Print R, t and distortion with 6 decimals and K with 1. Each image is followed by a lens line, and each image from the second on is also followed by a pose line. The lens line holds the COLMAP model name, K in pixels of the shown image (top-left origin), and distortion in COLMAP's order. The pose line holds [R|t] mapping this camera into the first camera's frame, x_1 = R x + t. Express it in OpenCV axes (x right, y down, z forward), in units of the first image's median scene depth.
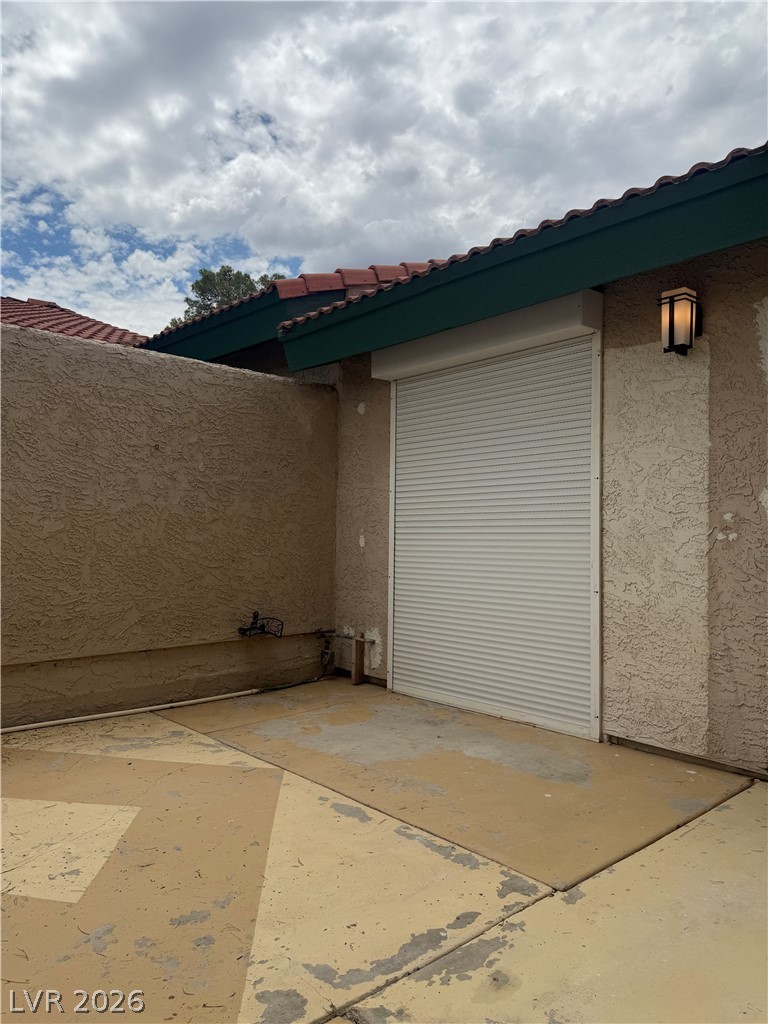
lens RADIAL K [[731.2, 0, 389.6], [0, 731.2, 515.2], [0, 0, 1]] dist [0.058147, -0.079879]
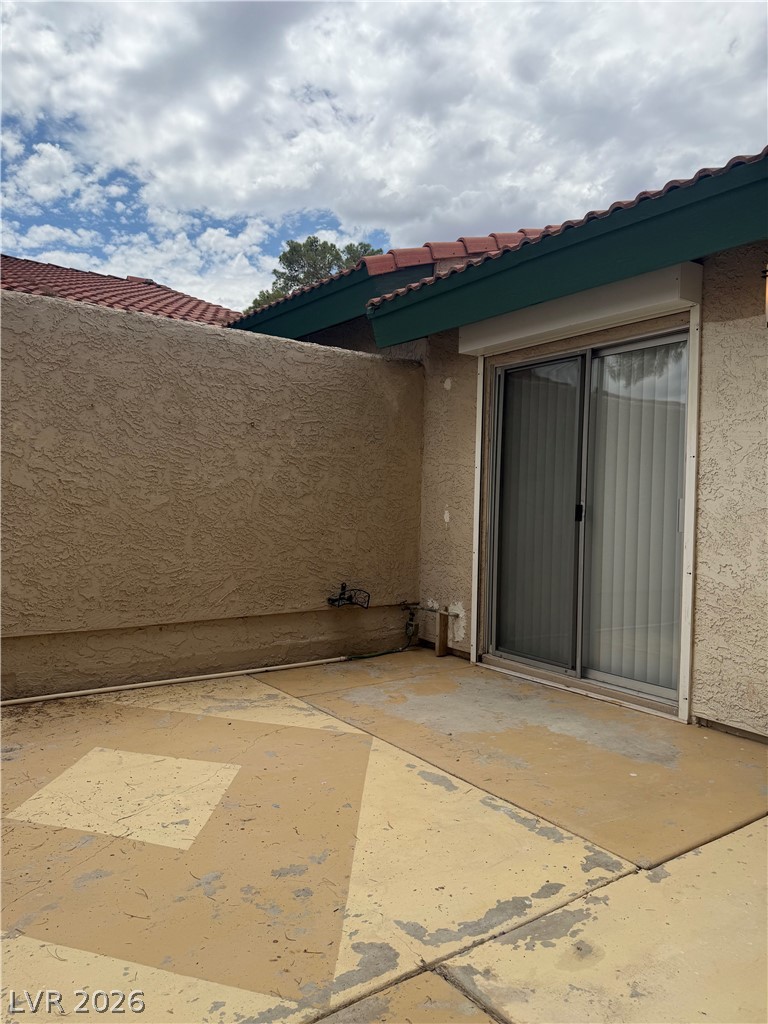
lens RADIAL K [[731.2, 0, 387.0], [0, 731.2, 513.4], [0, 0, 1]] dist [0.058147, -0.079879]
pose [[0.993428, 0.012404, -0.113788, -0.007367], [-0.007809, 0.999139, 0.040742, -0.012172], [0.114195, -0.039586, 0.992669, -0.019604]]
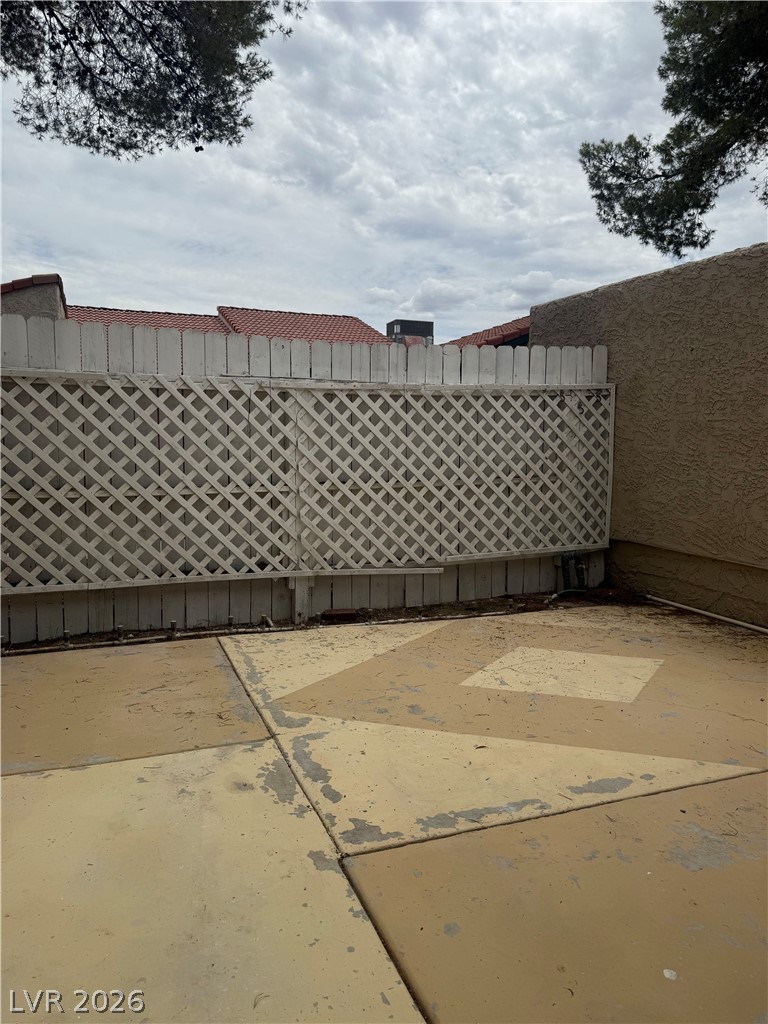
lens RADIAL K [[731.2, 0, 381.2], [0, 731.2, 509.4], [0, 0, 1]] dist [0.058147, -0.079879]
pose [[-0.357210, 0.080108, -0.930583, 0.600368], [0.002055, 0.996380, 0.084983, 0.024325], [0.934022, 0.028444, -0.356081, 0.827926]]
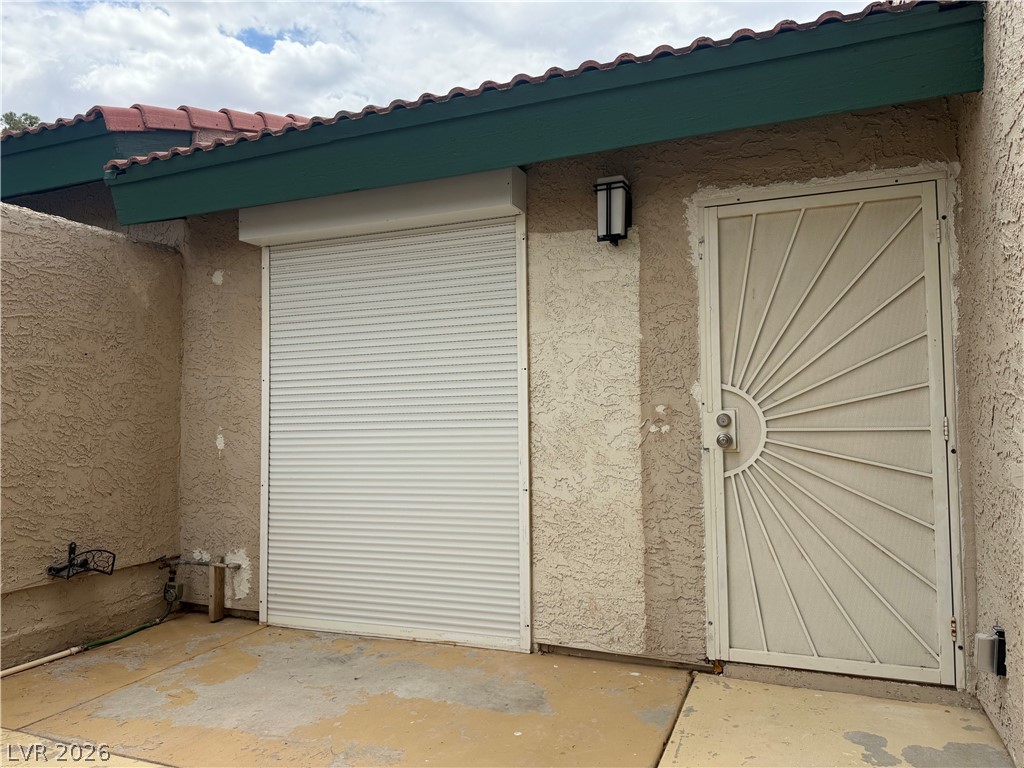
lens RADIAL K [[731.2, 0, 515.9], [0, 731.2, 384.2], [0, 0, 1]] dist [0.058147, -0.079879]
pose [[0.900475, 0.000652, 0.434908, -0.136450], [0.009258, 0.999744, -0.020668, -0.011476], [-0.434810, 0.022638, 0.900238, 0.170645]]
